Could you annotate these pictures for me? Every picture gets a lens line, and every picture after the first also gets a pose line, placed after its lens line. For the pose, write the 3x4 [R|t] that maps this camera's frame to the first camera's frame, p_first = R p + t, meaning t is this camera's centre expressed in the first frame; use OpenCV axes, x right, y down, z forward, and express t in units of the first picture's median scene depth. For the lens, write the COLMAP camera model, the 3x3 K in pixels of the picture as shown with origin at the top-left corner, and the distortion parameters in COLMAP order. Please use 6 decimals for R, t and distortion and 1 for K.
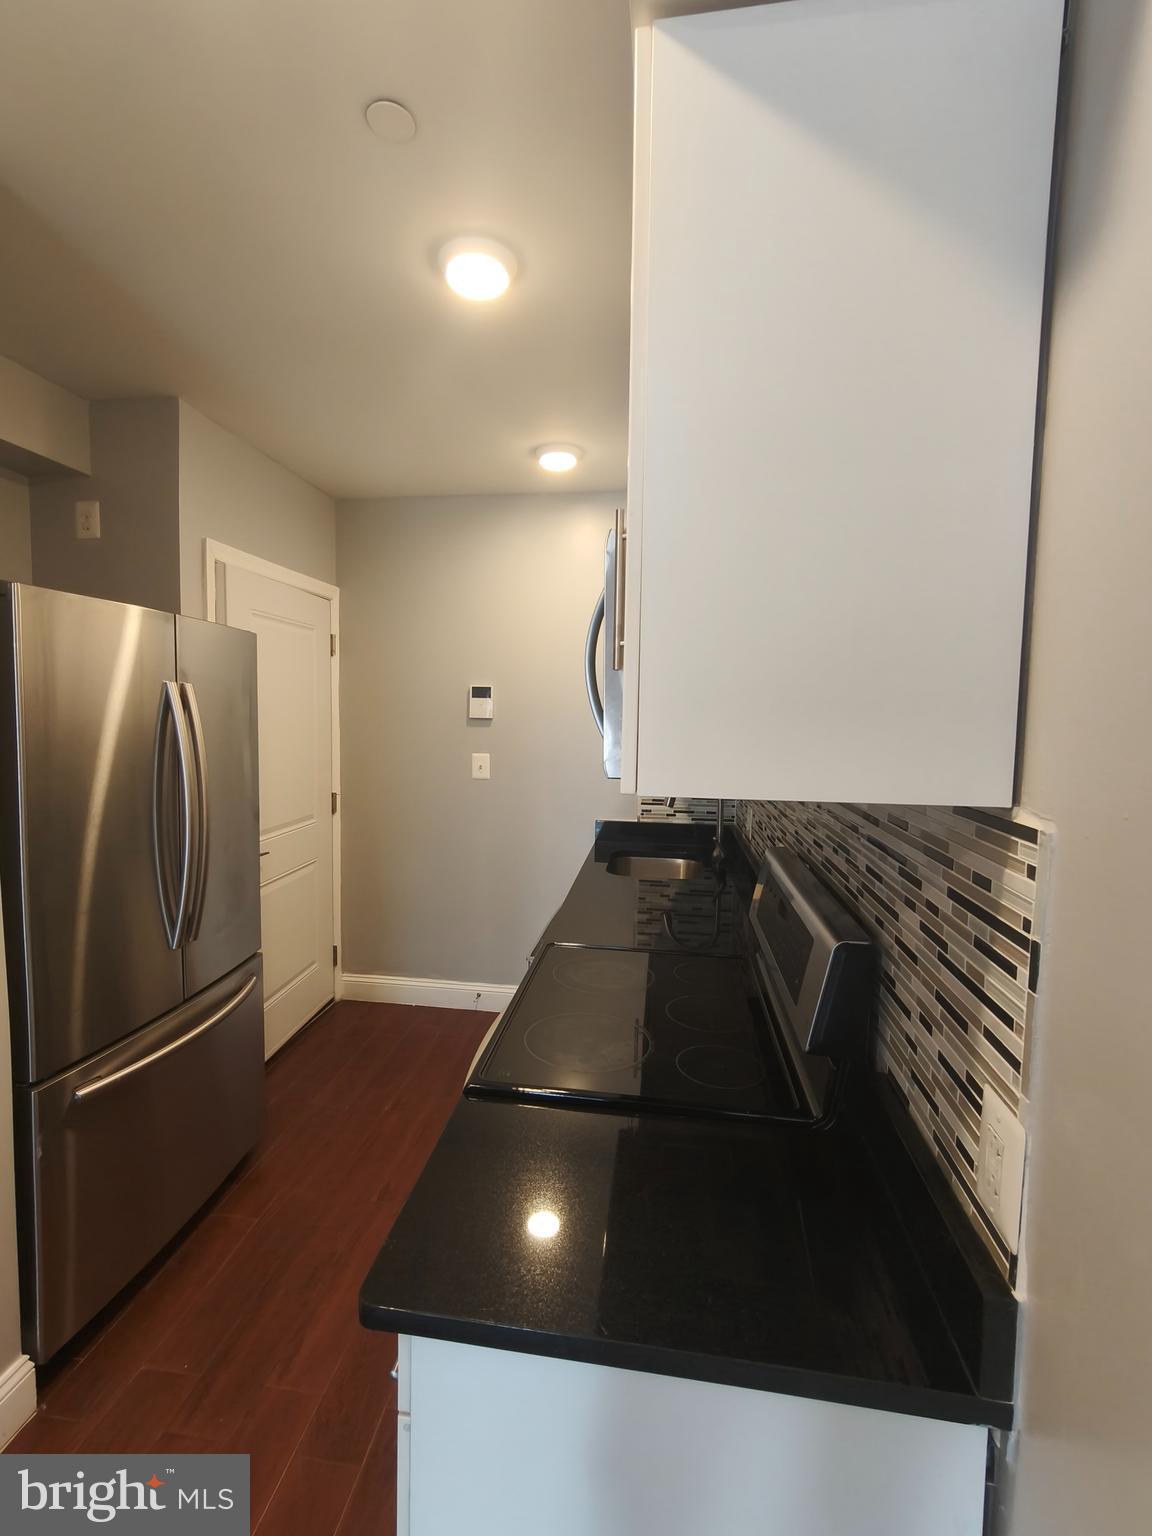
lens RADIAL K [[720.5, 0, 576.0], [0, 720.5, 768.0], [0, 0, 1]] dist [0.002200, -0.000306]
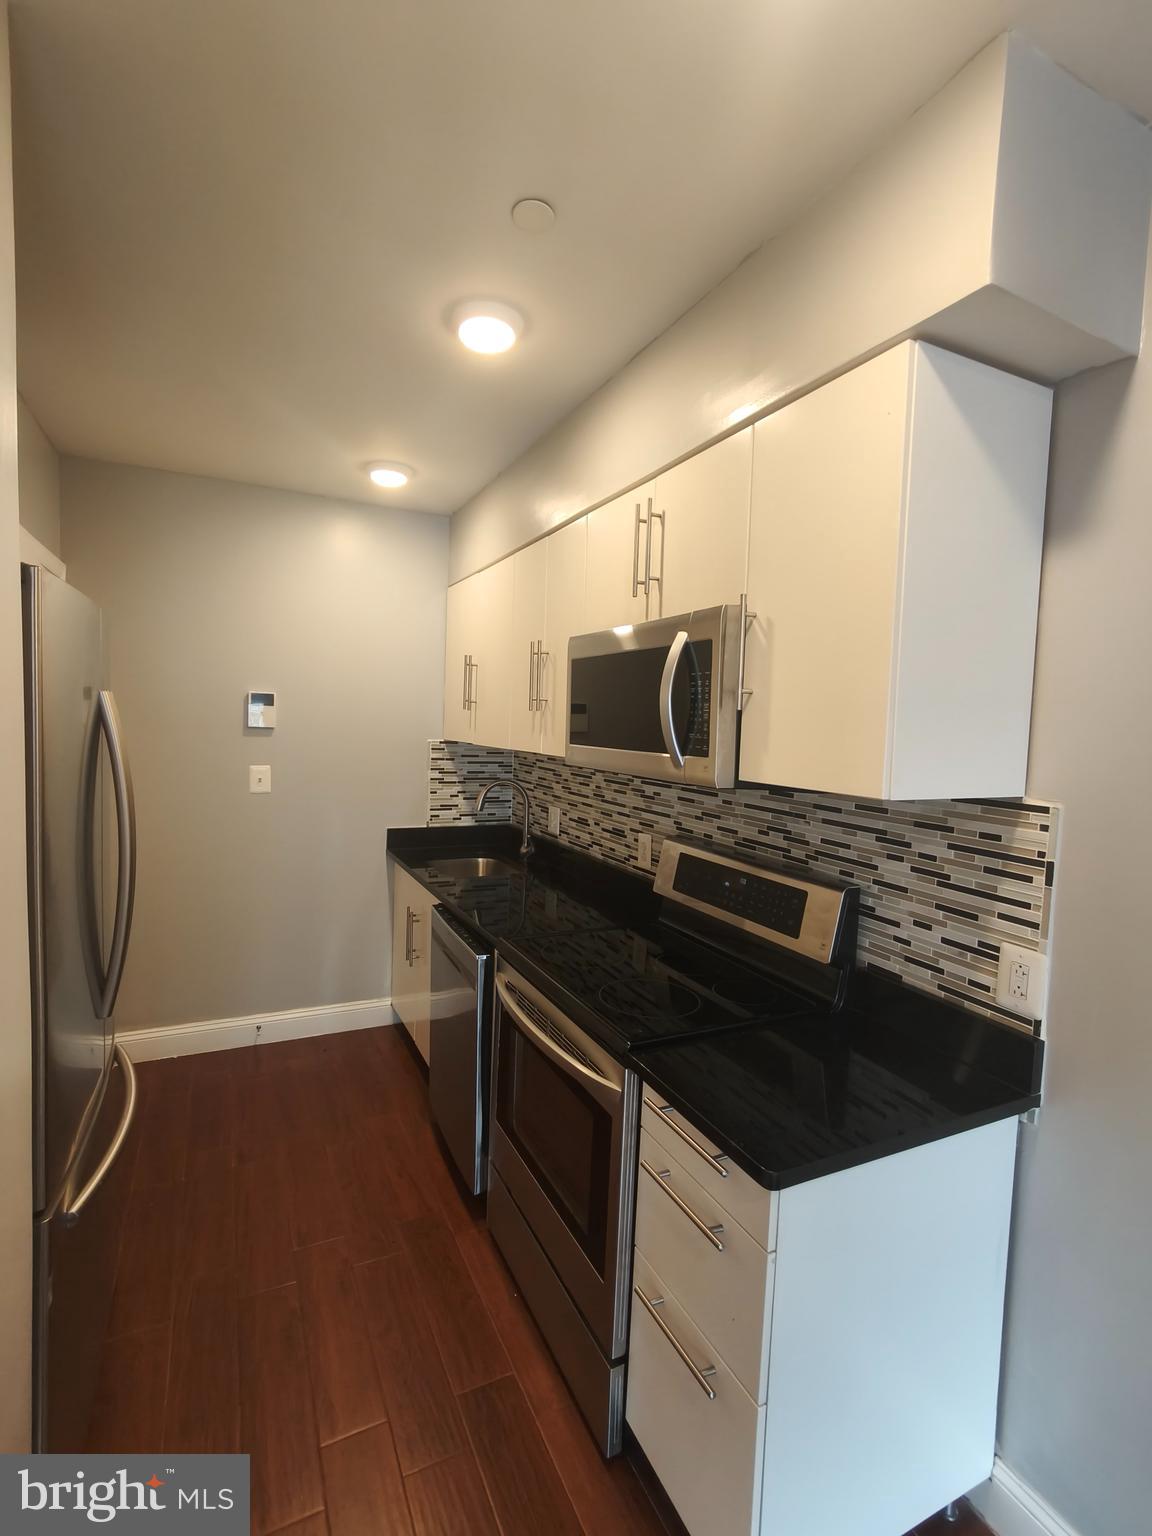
lens RADIAL K [[720.5, 0, 576.0], [0, 720.5, 768.0], [0, 0, 1]] dist [0.002200, -0.000306]
pose [[0.831206, -0.024029, 0.555445, -0.341232], [0.023835, 0.999687, 0.007580, -0.015325], [-0.555454, 0.006939, 0.831519, 0.009336]]
